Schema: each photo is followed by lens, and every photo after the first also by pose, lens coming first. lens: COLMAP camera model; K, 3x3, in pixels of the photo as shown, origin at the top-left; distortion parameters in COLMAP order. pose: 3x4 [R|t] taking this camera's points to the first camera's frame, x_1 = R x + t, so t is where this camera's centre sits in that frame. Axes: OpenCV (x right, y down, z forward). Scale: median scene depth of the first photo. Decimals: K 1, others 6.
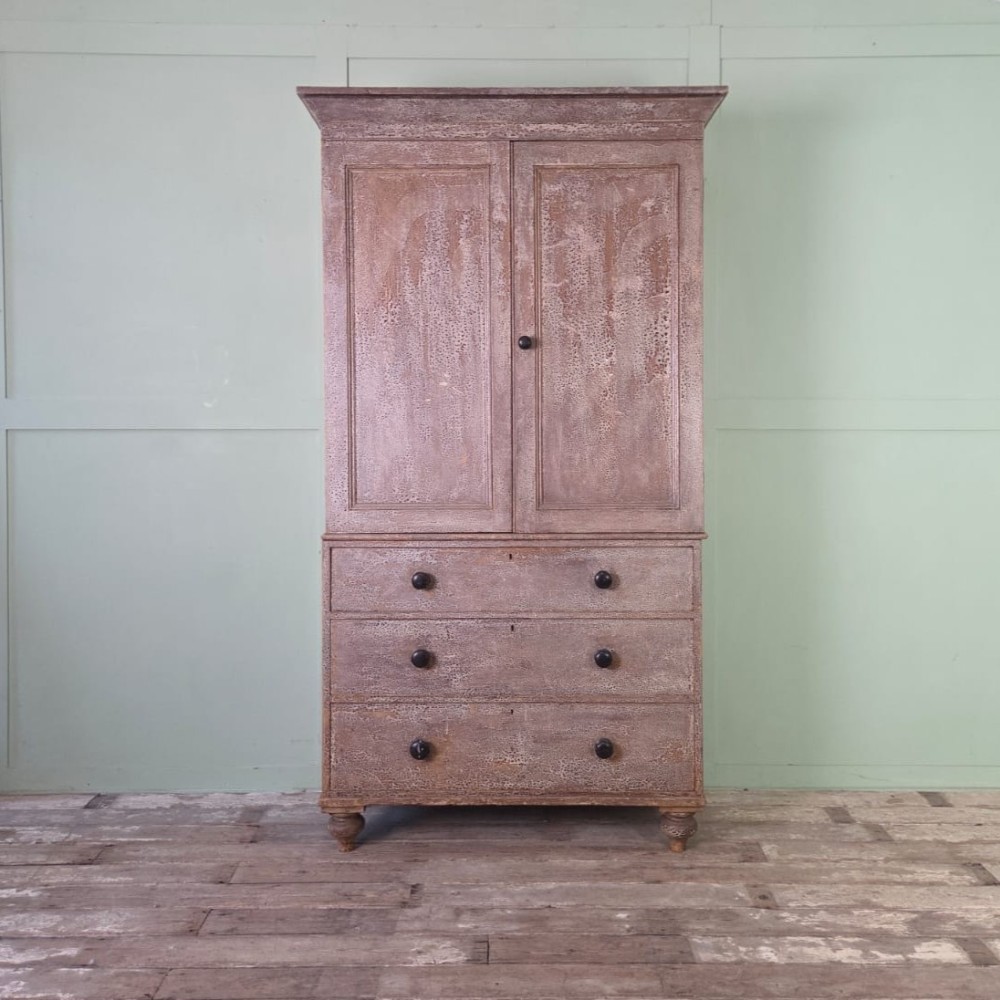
lens RADIAL K [[922.3, 0, 508.9], [0, 922.3, 455.0], [0, 0, 1]] dist [0.038731, 0.000000]
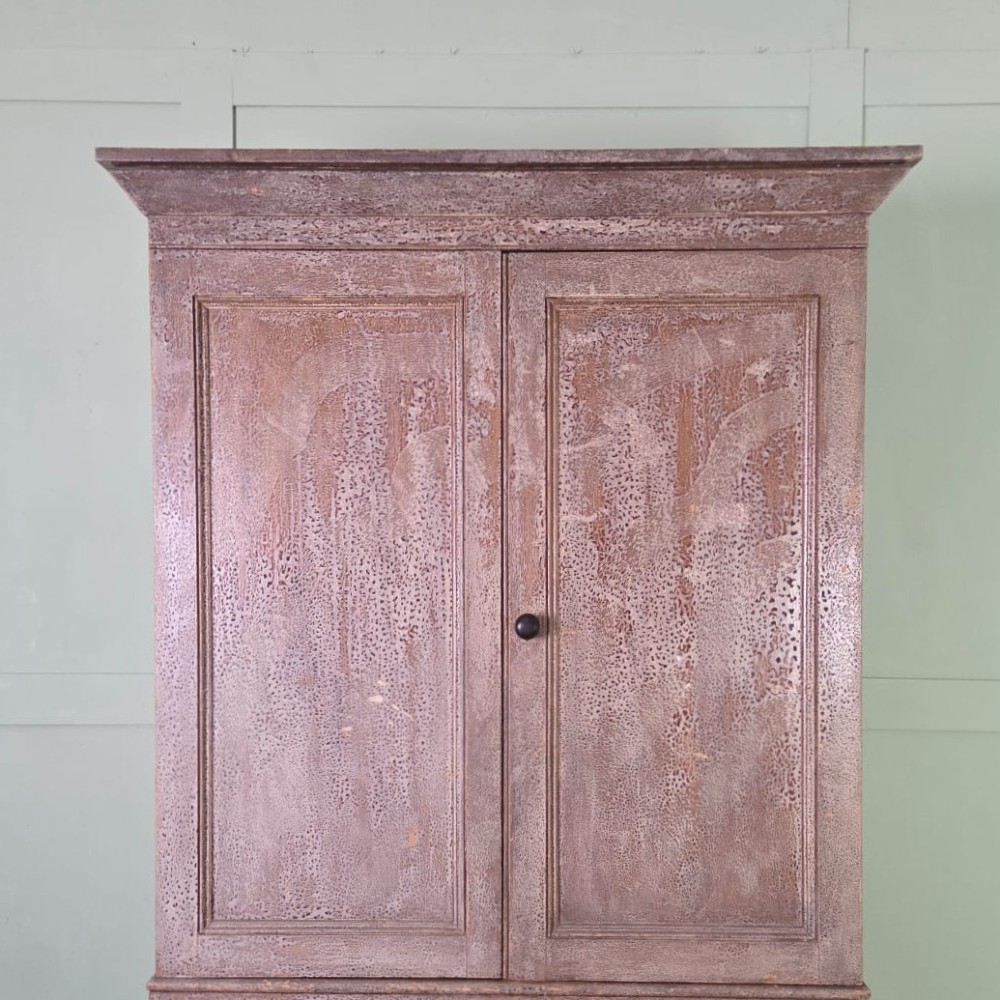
lens RADIAL K [[919.4, 0, 508.0], [0, 919.4, 546.3], [0, 0, 1]] dist [0.037899, 0.000000]
pose [[0.999870, 0.005907, -0.014994, 0.013780], [-0.005809, 0.999962, 0.006549, -0.171353], [0.015033, -0.006461, 0.999866, 0.463972]]
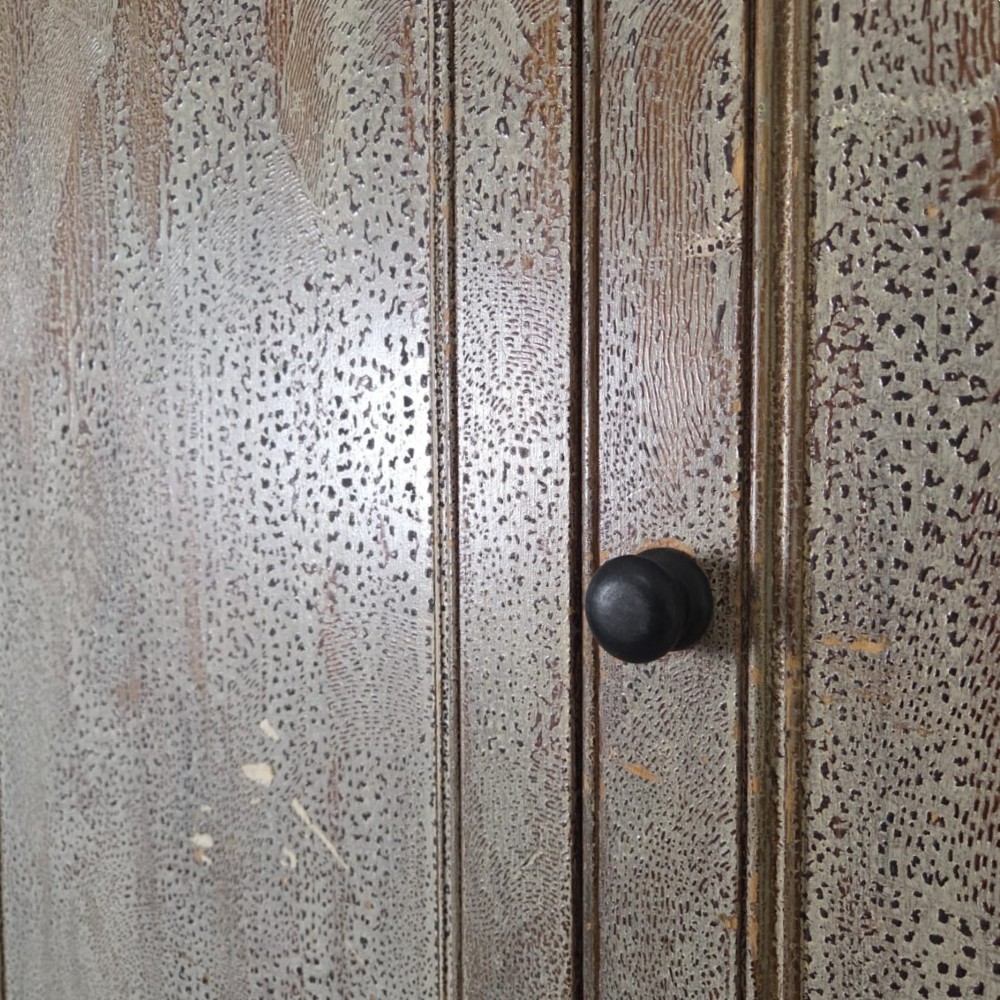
lens RADIAL K [[953.9, 0, 507.4], [0, 953.9, 491.6], [0, 0, 1]] dist [0.015444, 0.000000]
pose [[0.830901, 0.037089, -0.555183, 0.072464], [-0.012308, 0.998757, 0.048302, -0.142871], [0.556285, -0.033302, 0.830324, 0.876398]]
